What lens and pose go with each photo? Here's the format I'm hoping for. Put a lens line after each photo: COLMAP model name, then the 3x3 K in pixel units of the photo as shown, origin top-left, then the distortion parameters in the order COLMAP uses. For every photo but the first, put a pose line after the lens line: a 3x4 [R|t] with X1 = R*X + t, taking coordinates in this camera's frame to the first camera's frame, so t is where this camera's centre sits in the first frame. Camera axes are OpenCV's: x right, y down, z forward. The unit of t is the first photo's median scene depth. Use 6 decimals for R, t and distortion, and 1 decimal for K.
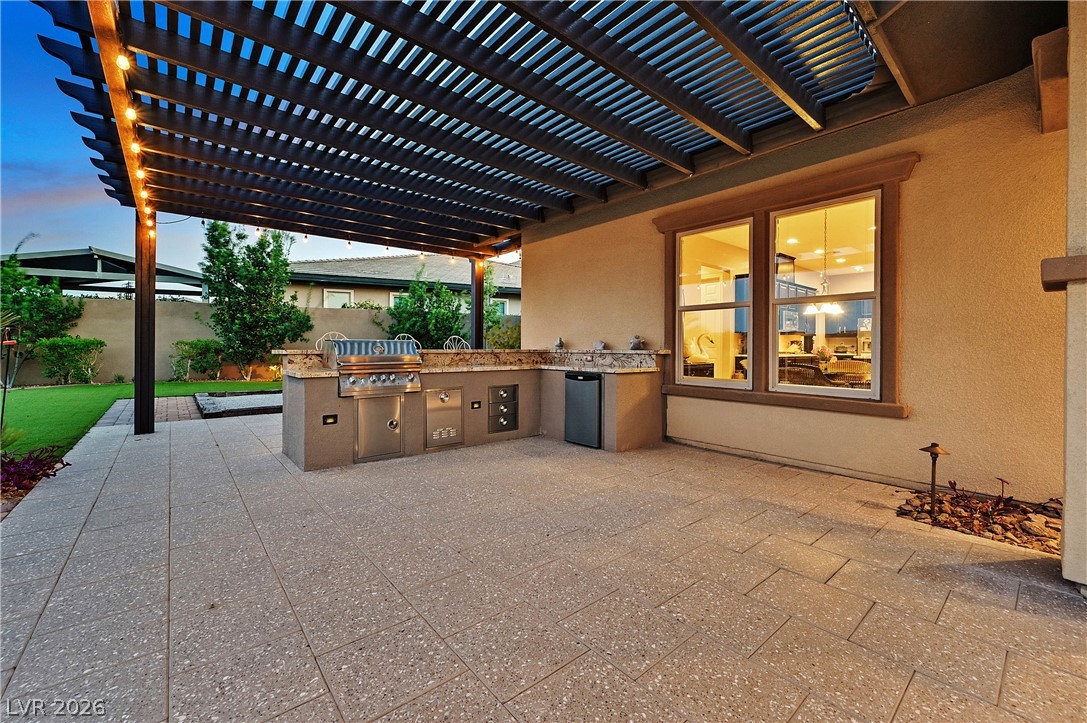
lens RADIAL K [[430.9, 0, 548.1], [0, 430.9, 351.8], [0, 0, 1]] dist [0.002296, 0.000400]
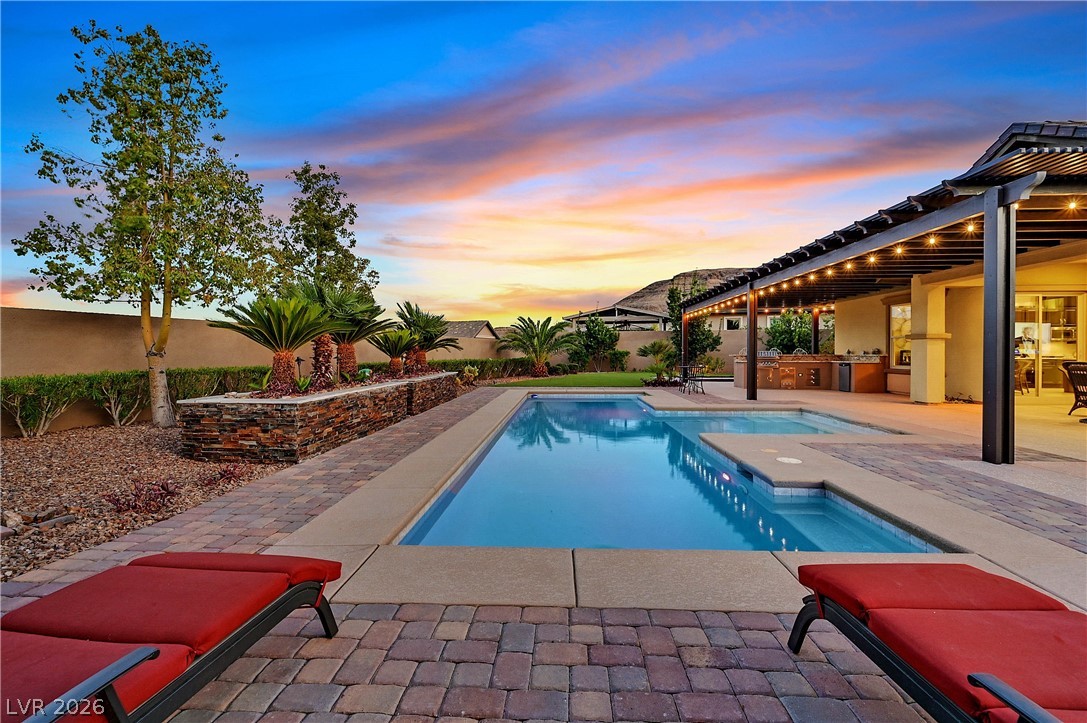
lens RADIAL K [[522.4, 0, 550.7], [0, 522.4, 360.0], [0, 0, 1]] dist [0.016736, 0.000271]
pose [[0.737711, 0.006001, -0.675090, 0.784317], [-0.007618, 0.999971, 0.000565, 0.036346], [0.675074, 0.004726, 0.737735, -2.172344]]
